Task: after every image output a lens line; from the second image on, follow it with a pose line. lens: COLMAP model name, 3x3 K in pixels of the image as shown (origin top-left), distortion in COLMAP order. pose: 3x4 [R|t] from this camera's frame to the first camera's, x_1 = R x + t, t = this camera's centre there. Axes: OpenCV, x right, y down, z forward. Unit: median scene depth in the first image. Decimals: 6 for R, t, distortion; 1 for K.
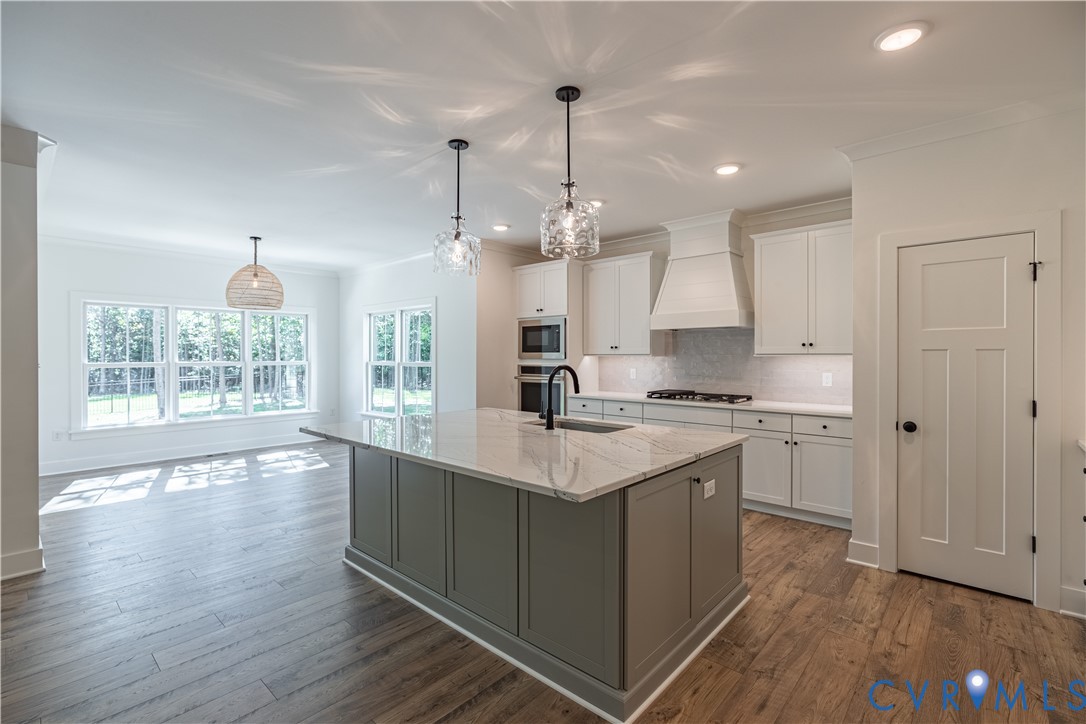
lens RADIAL K [[497.9, 0, 529.2], [0, 497.9, 359.4], [0, 0, 1]] dist [-0.006639, 0.003319]
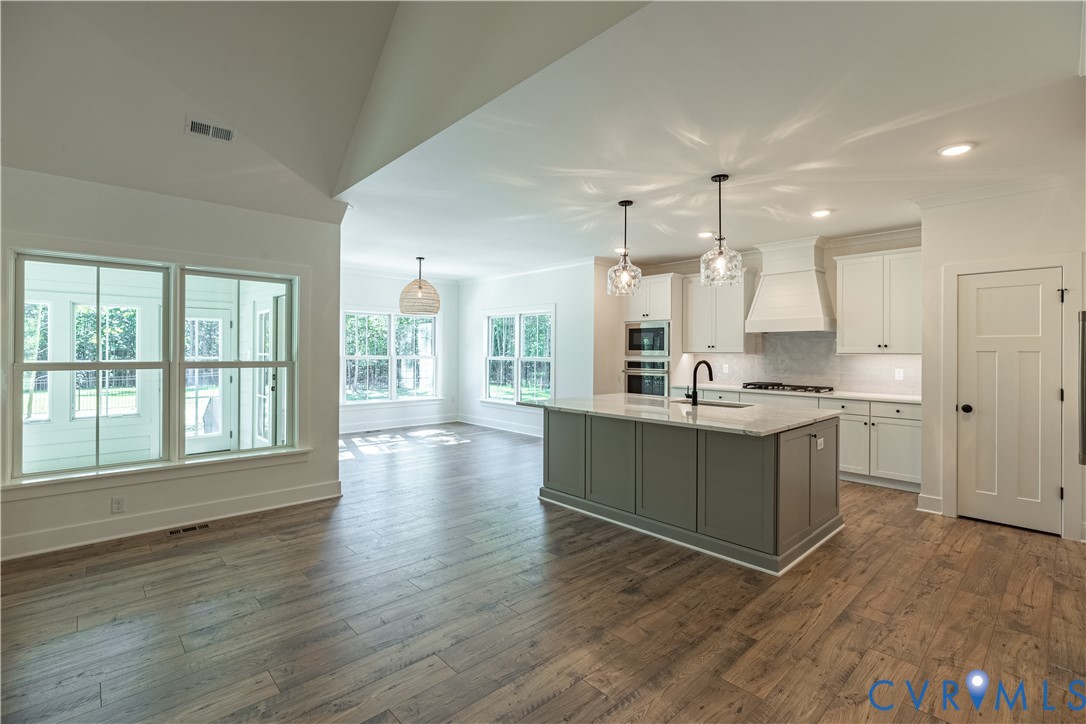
lens RADIAL K [[497.9, 0, 530.4], [0, 497.9, 351.8], [0, 0, 1]] dist [-0.006639, 0.003319]
pose [[0.996343, 0.007971, -0.085067, -0.208362], [-0.008652, 0.999933, -0.007631, 0.001647], [0.085001, 0.008339, 0.996346, -0.308073]]
